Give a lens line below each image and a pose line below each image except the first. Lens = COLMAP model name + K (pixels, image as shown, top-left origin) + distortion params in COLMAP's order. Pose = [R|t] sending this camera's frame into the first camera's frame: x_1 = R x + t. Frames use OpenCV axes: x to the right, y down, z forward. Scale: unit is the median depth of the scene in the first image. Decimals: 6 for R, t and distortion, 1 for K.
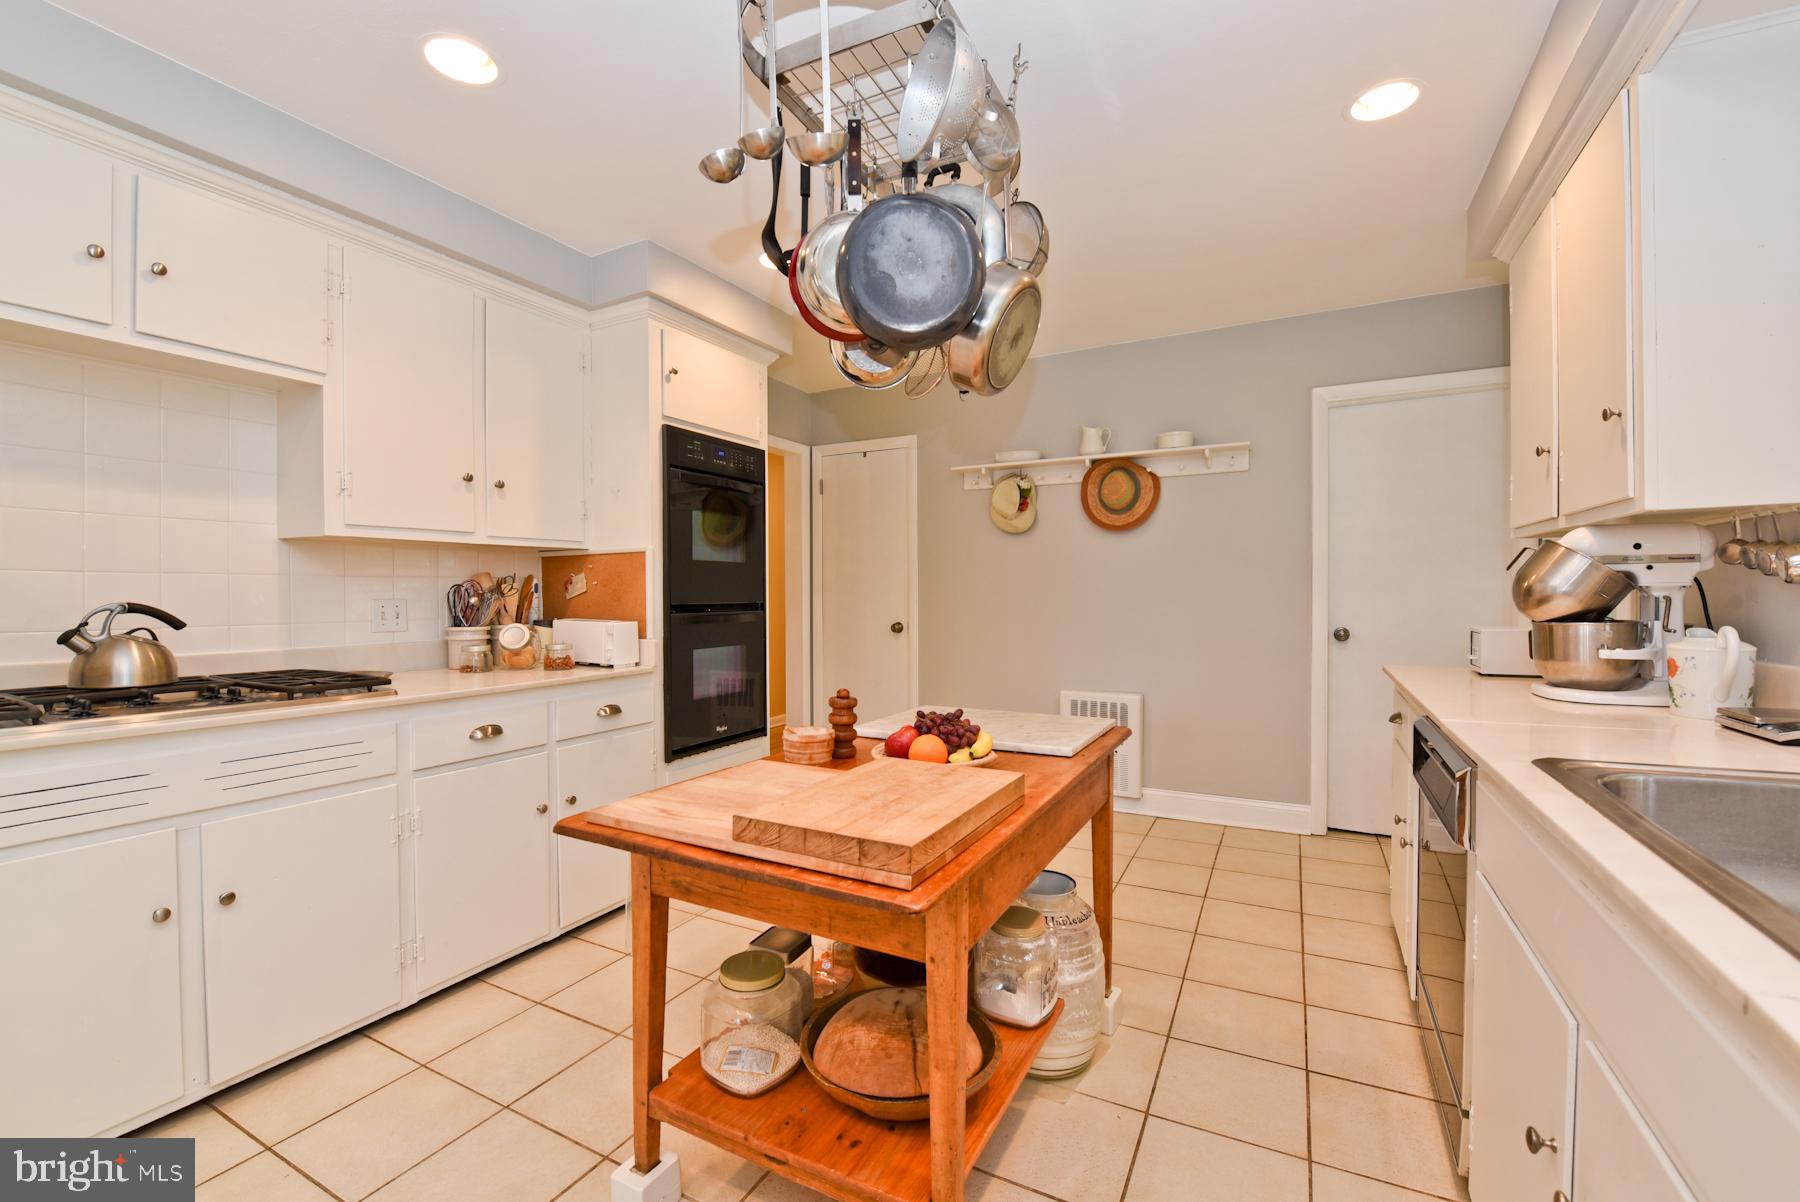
lens RADIAL K [[750.2, 0, 904.7], [0, 750.2, 597.4], [0, 0, 1]] dist [-0.011239, -0.000536]
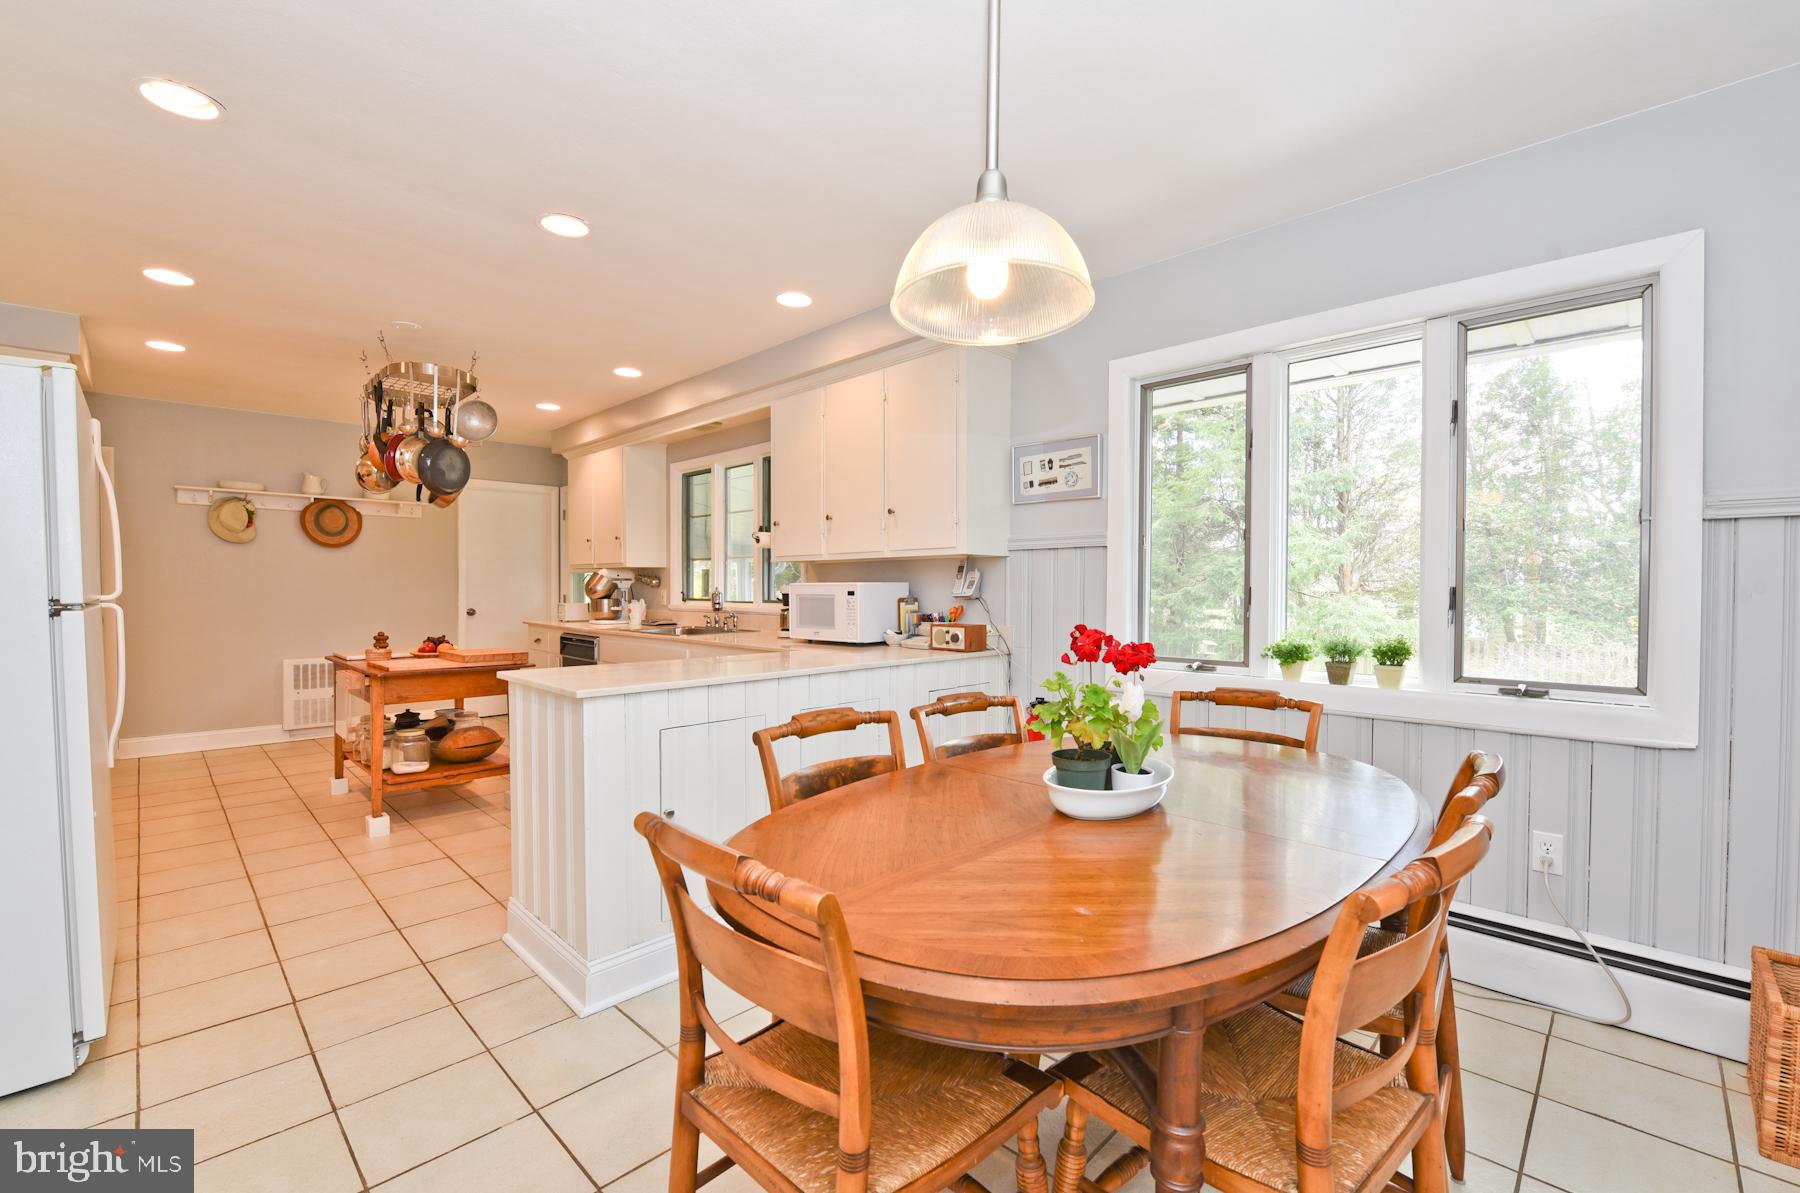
lens RADIAL K [[772.3, 0, 900.0], [0, 772.3, 596.5], [0, 0, 1]] dist [-0.001883, -0.000249]
pose [[0.301066, -0.004644, 0.953592, -1.200688], [0.004019, 0.999985, 0.003601, 0.010220], [-0.953595, 0.002748, 0.301080, -0.769926]]
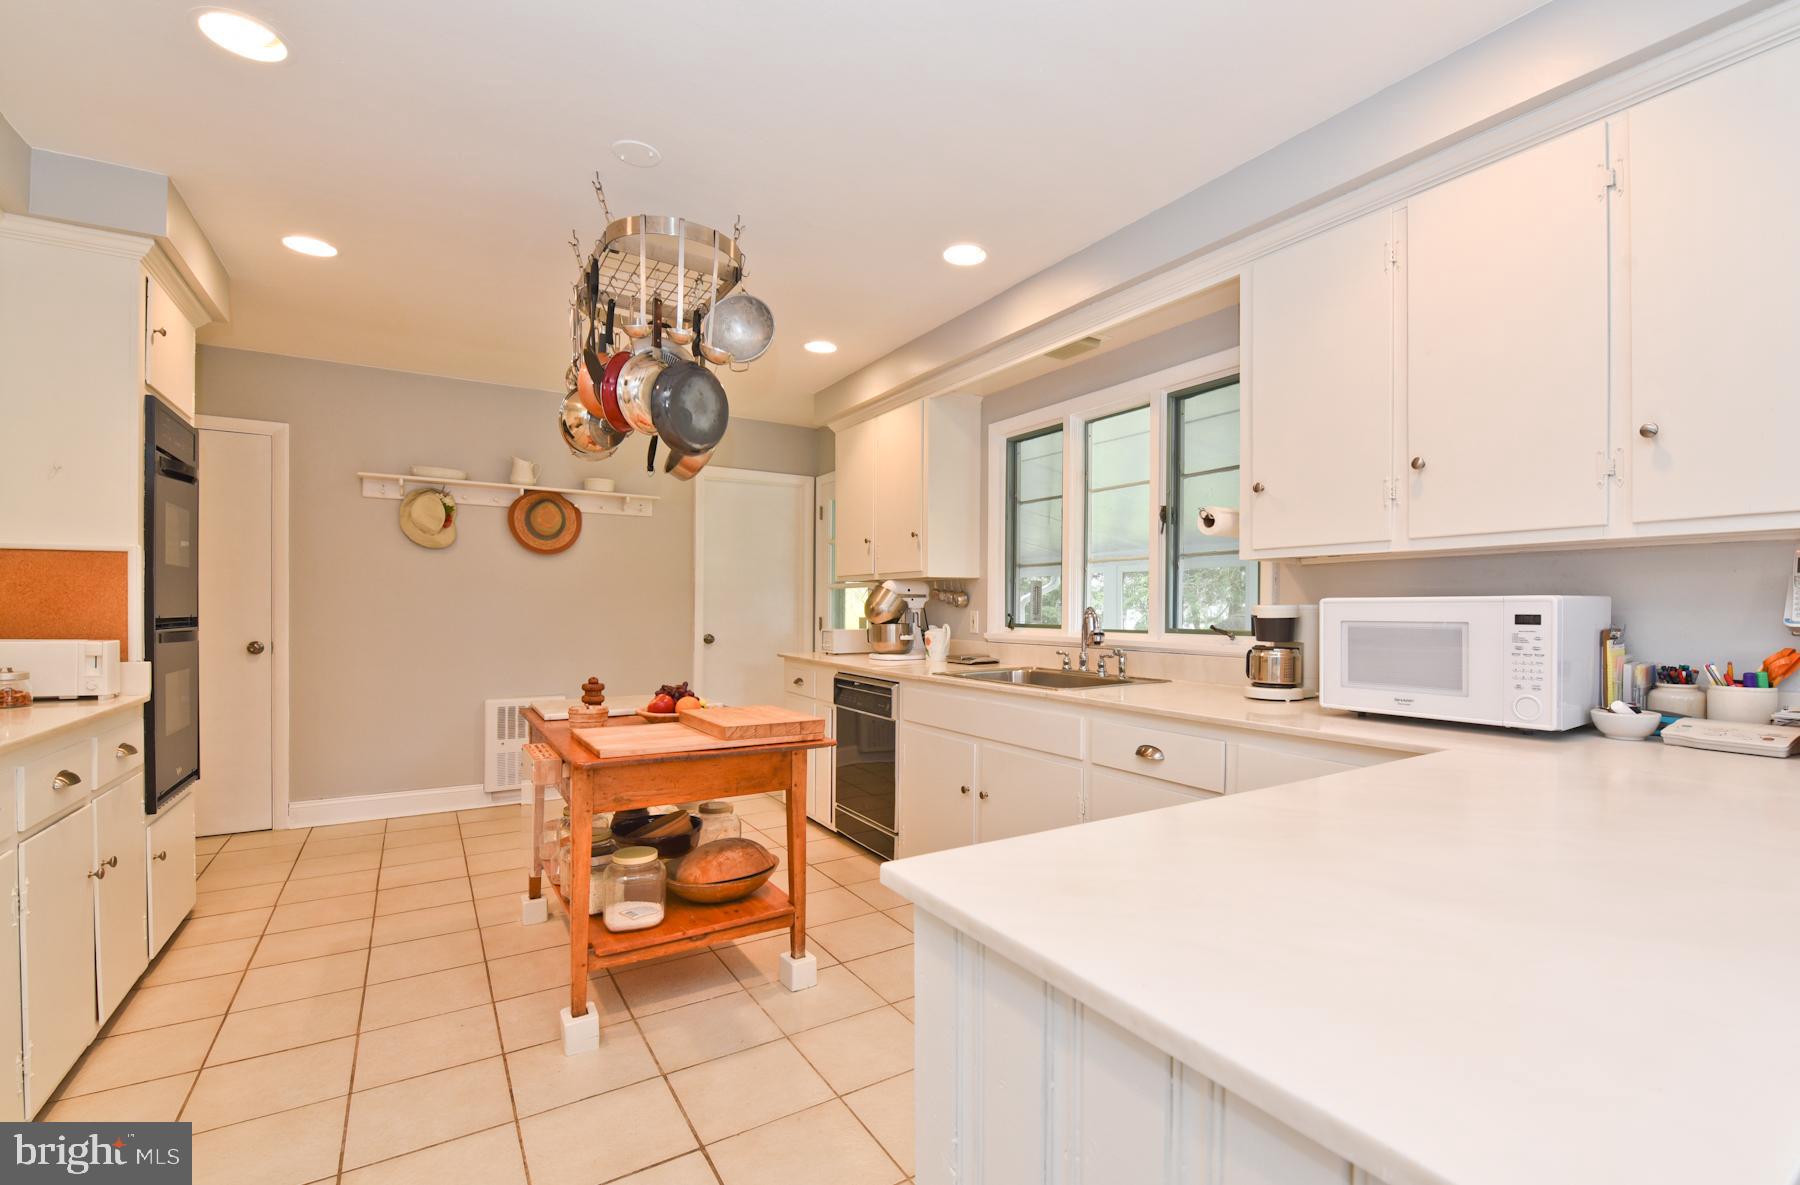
lens RADIAL K [[795.9, 0, 955.3], [0, 795.9, 606.9], [0, 0, 1]] dist [-0.000744, 0.000112]
pose [[0.472035, 0.010153, 0.881521, -0.702681], [-0.000521, 0.999937, -0.011238, 0.006172], [-0.881580, 0.004846, 0.472011, -0.178938]]
